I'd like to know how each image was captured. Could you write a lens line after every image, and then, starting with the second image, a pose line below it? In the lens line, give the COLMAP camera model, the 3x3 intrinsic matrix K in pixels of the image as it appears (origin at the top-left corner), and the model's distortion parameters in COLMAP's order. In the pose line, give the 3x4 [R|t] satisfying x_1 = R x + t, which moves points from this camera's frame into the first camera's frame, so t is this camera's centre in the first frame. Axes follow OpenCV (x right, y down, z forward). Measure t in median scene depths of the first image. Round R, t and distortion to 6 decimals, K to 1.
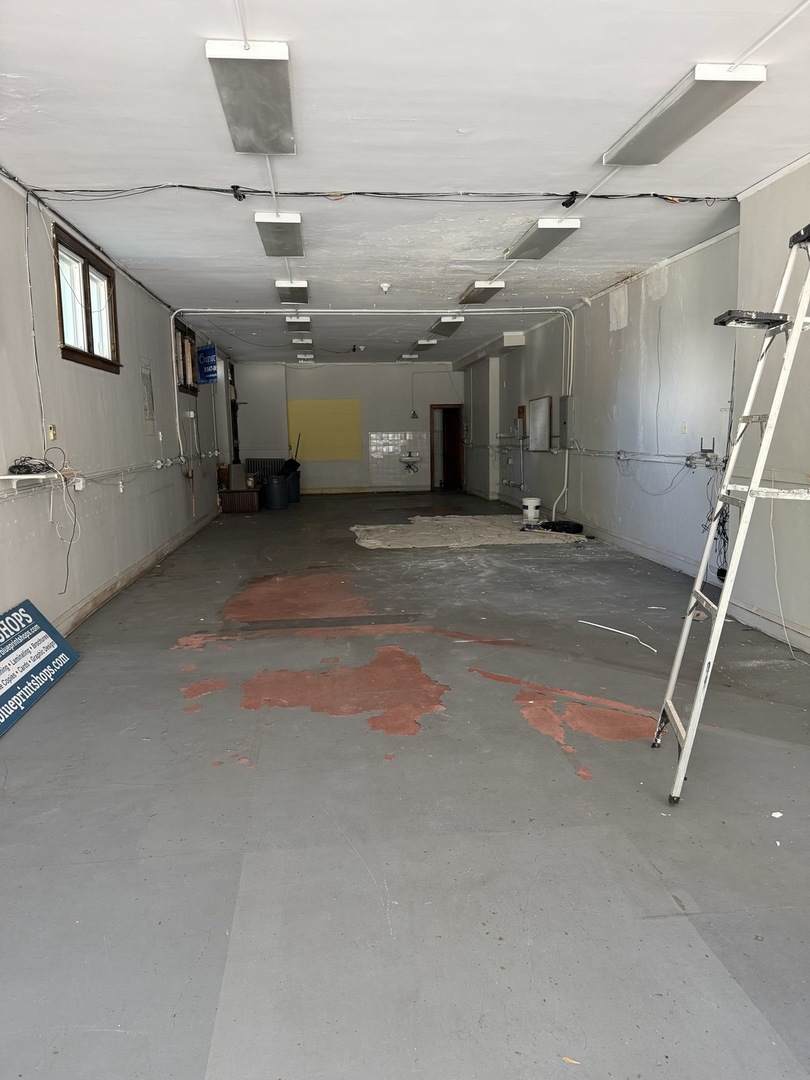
lens RADIAL K [[756.4, 0, 405.0], [0, 756.4, 540.0], [0, 0, 1]] dist [0.001098, 0.000328]
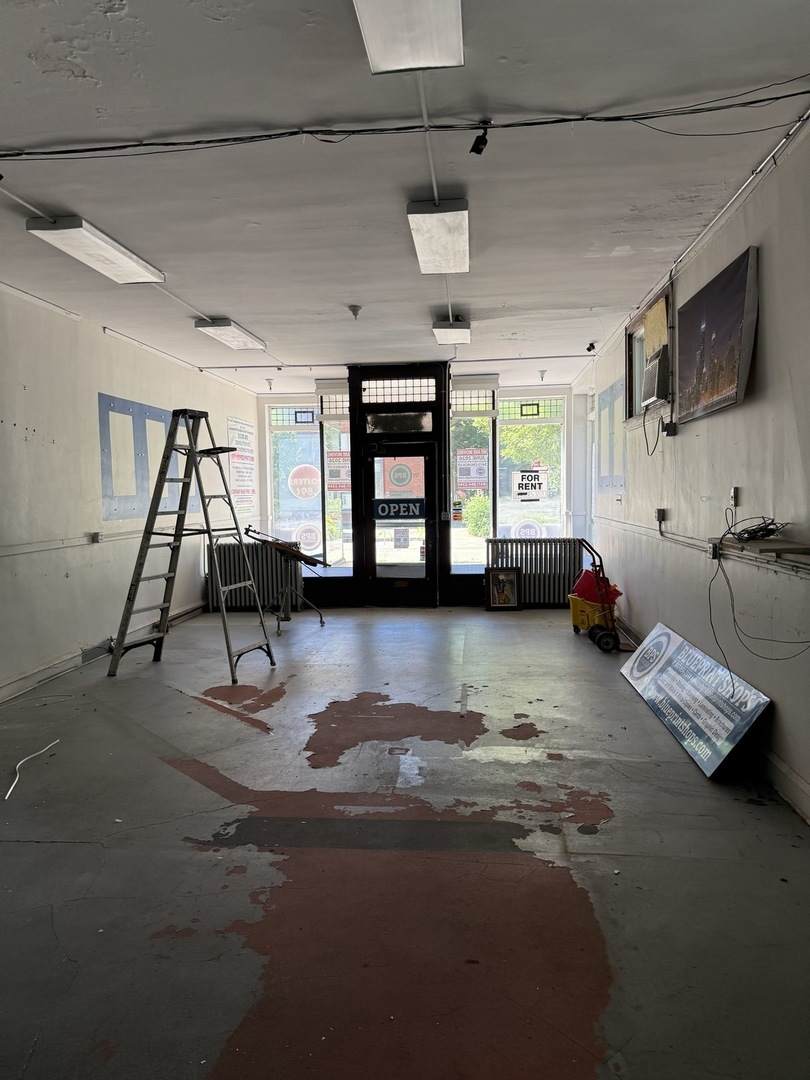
lens RADIAL K [[756.4, 0, 405.0], [0, 756.4, 540.0], [0, 0, 1]] dist [0.001098, 0.000328]
pose [[-0.977455, 0.020542, 0.210140, -0.330011], [0.064116, 0.977137, 0.202713, -0.292516], [-0.201172, 0.211616, -0.956425, 1.975351]]
